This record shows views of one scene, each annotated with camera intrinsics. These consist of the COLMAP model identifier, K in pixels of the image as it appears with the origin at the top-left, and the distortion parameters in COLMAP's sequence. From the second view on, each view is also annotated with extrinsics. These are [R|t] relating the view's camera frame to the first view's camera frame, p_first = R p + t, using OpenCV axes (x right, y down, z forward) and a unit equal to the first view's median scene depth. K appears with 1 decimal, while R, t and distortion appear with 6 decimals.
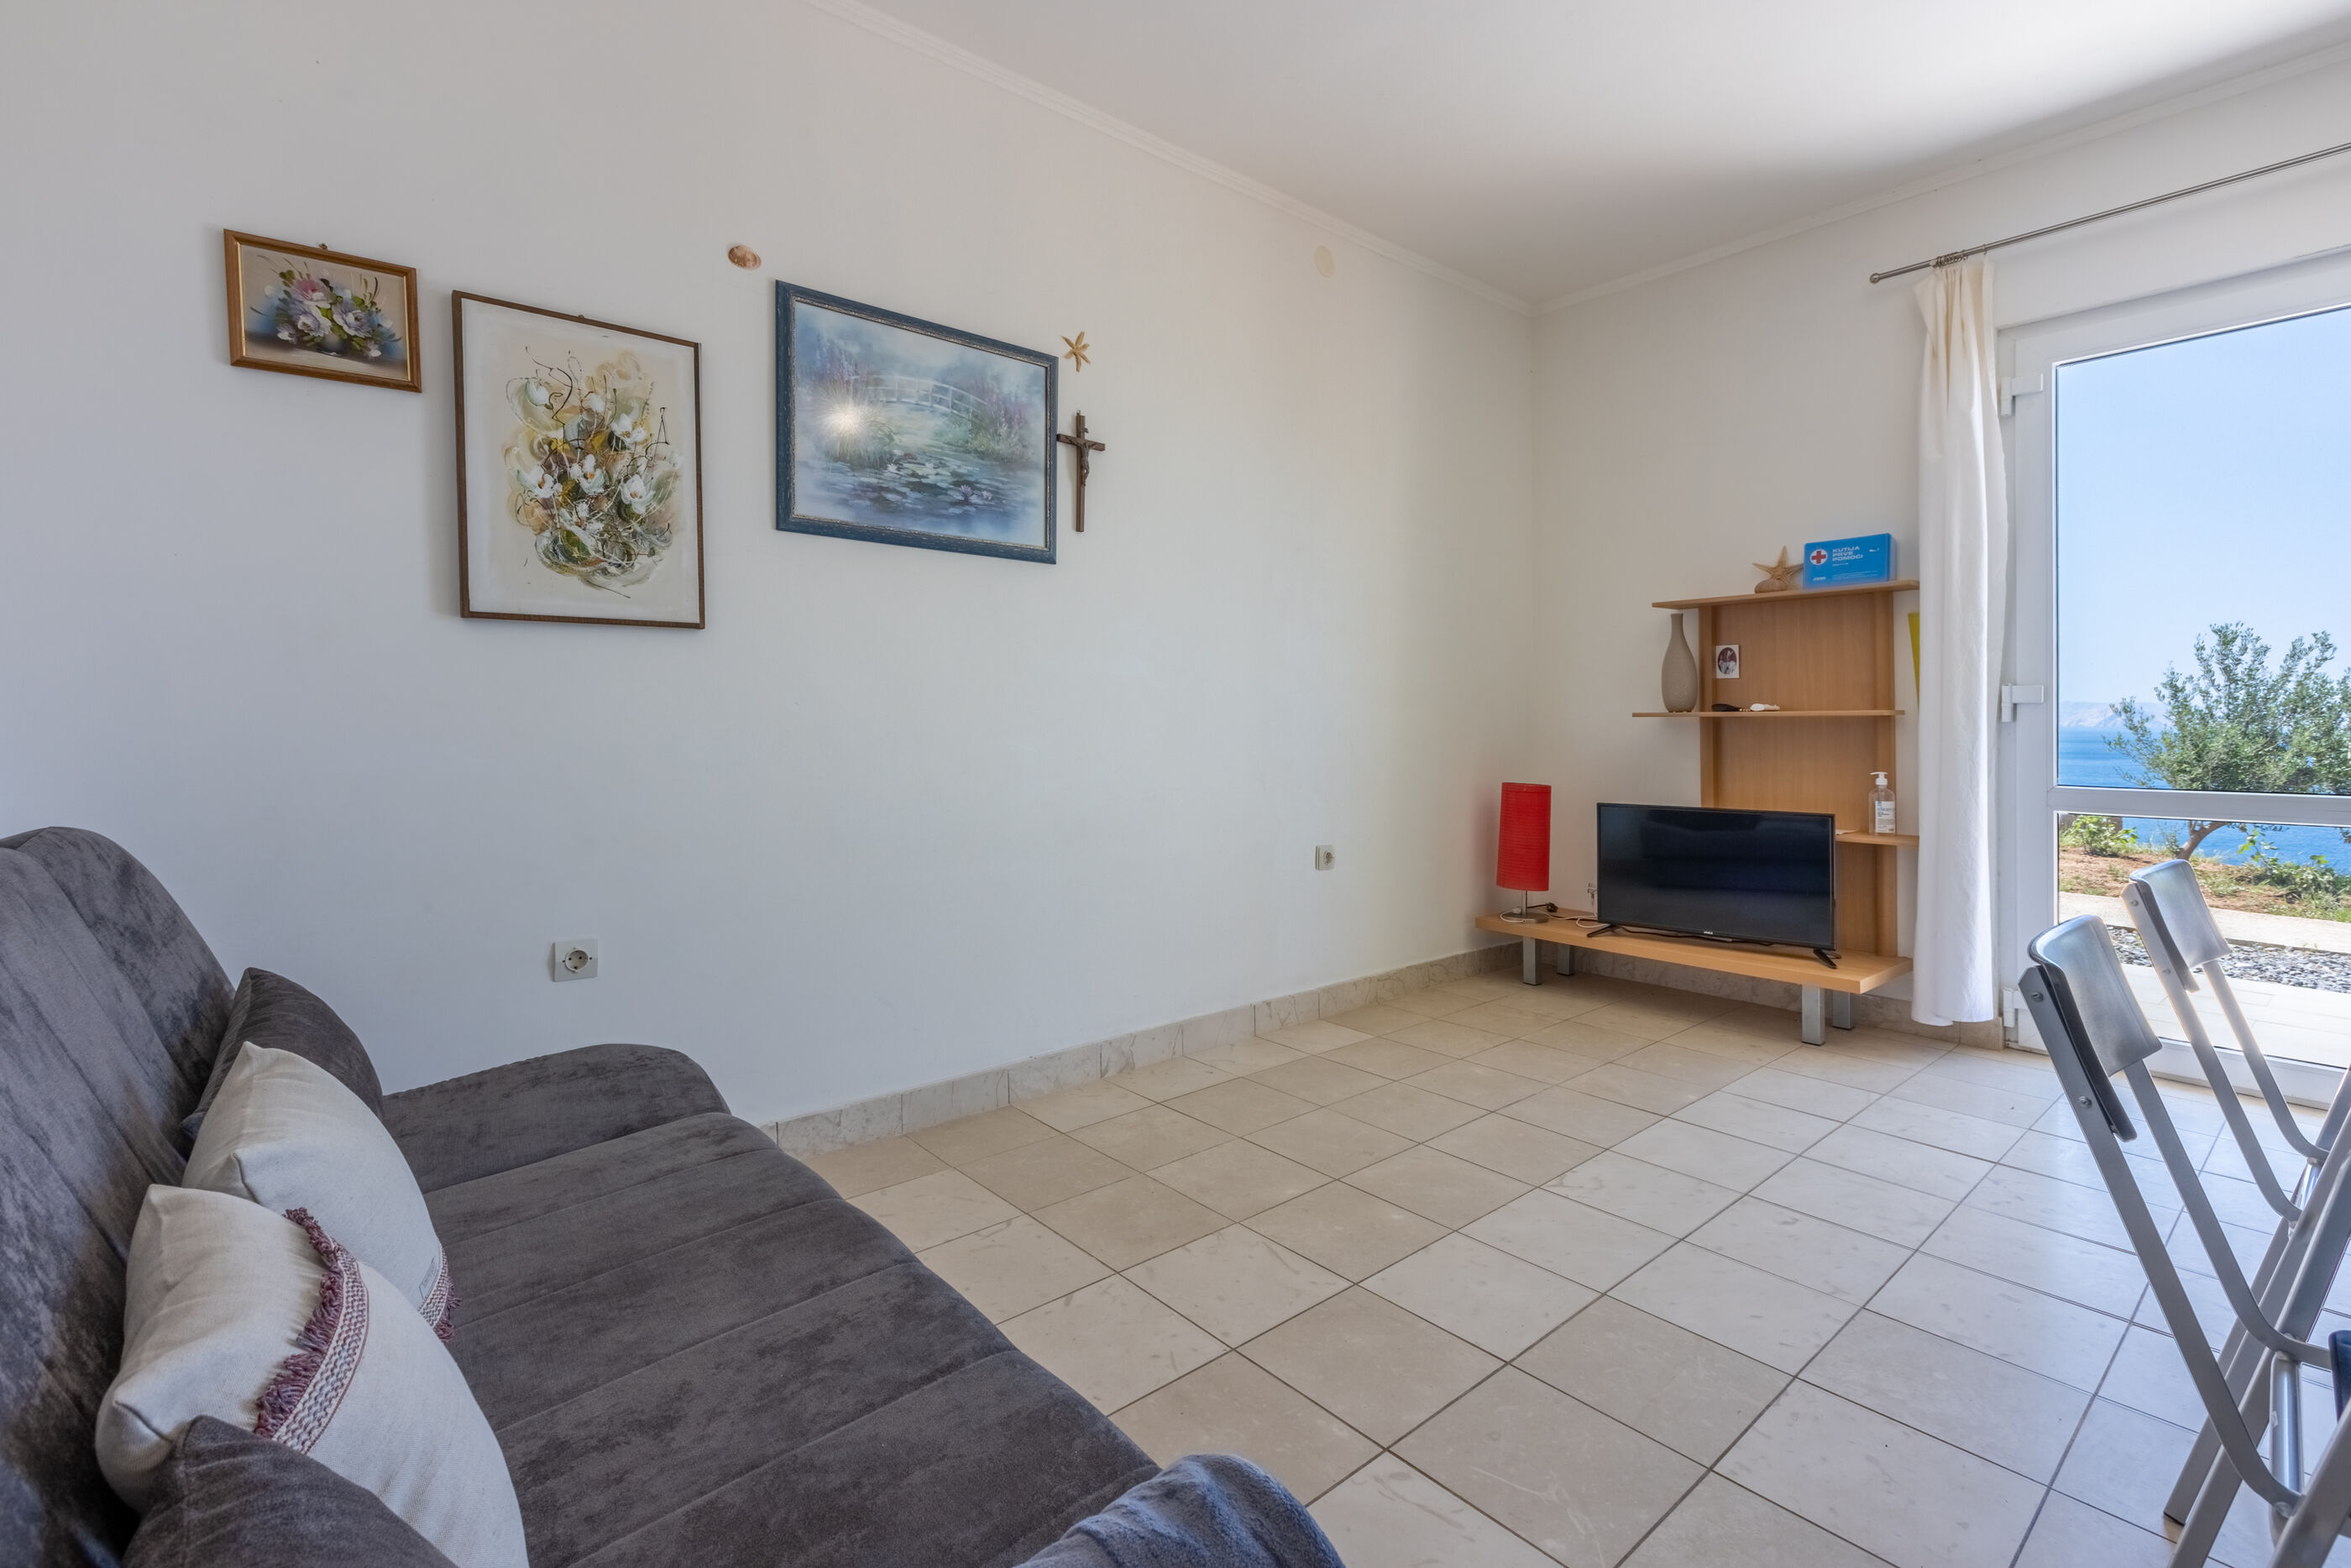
lens RADIAL K [[1056.1, 0, 1173.0], [0, 1056.1, 725.8], [0, 0, 1]] dist [0.001711, 0.000954]
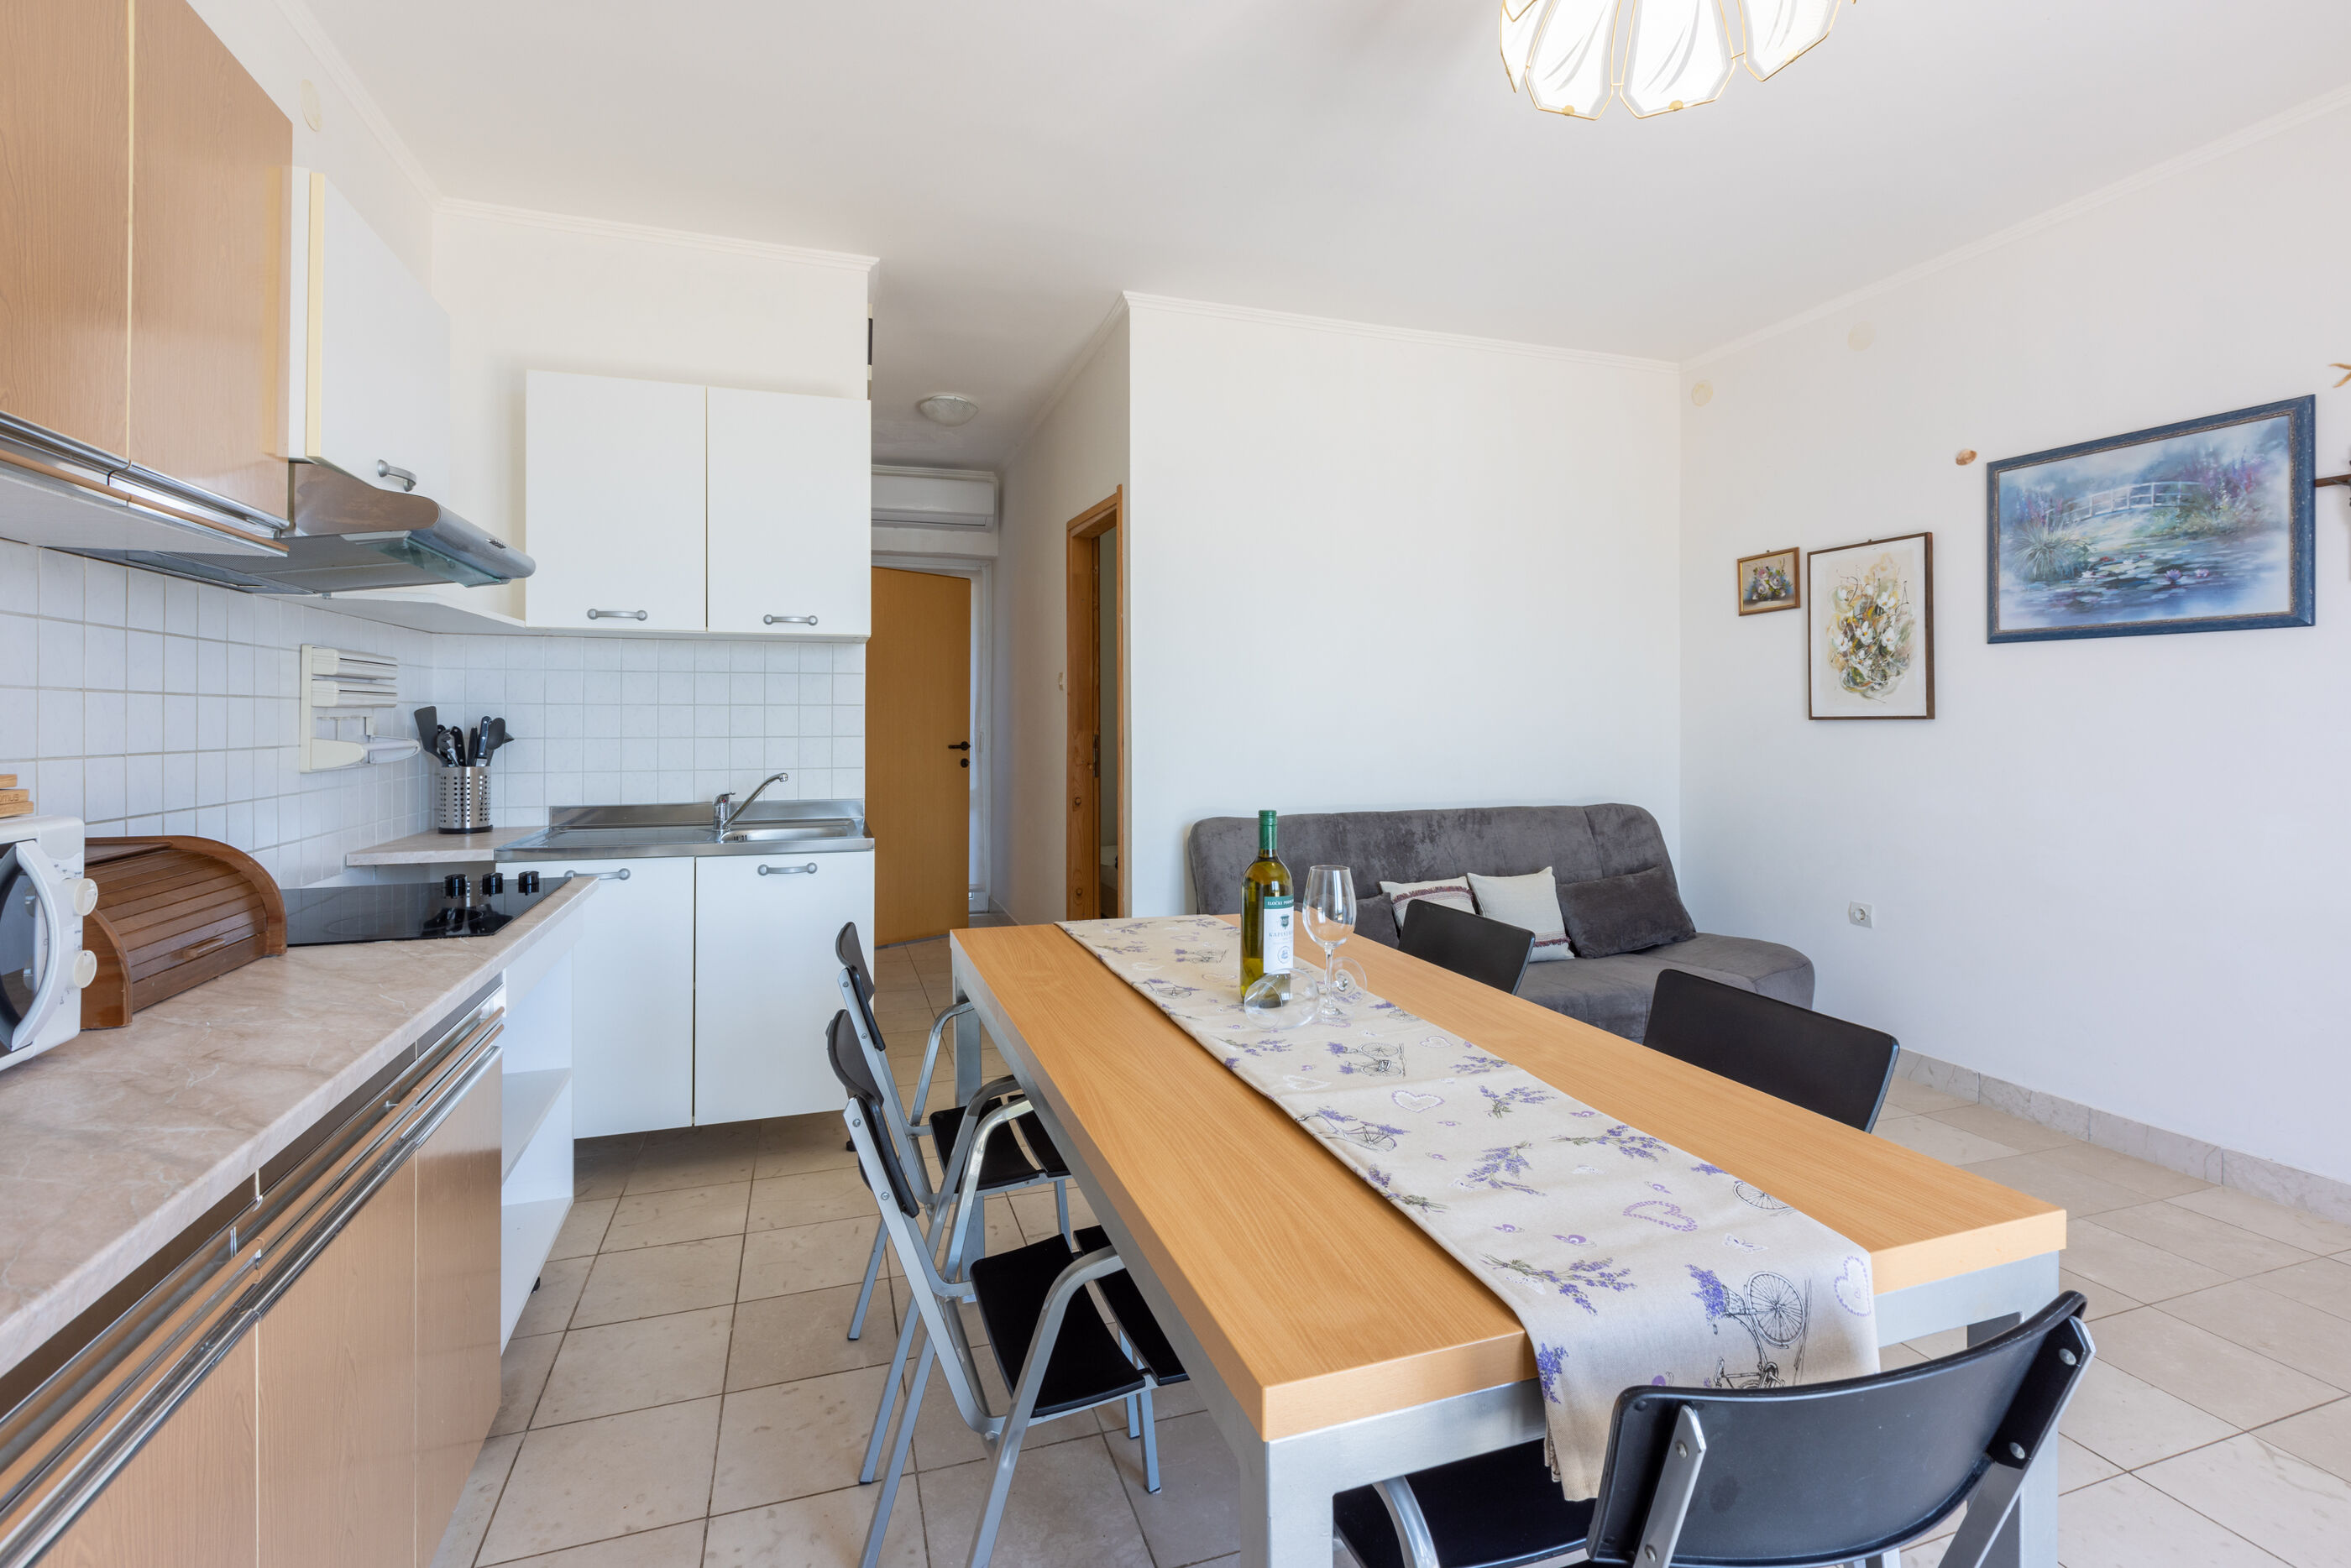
lens RADIAL K [[1067.8, 0, 1159.5], [0, 1067.8, 696.1], [0, 0, 1]] dist [-0.001831, -0.000761]
pose [[-0.374781, -0.019844, -0.926901, 1.187464], [-0.006619, 0.999803, -0.018729, -0.076226], [0.927090, -0.000884, -0.374839, 0.469714]]
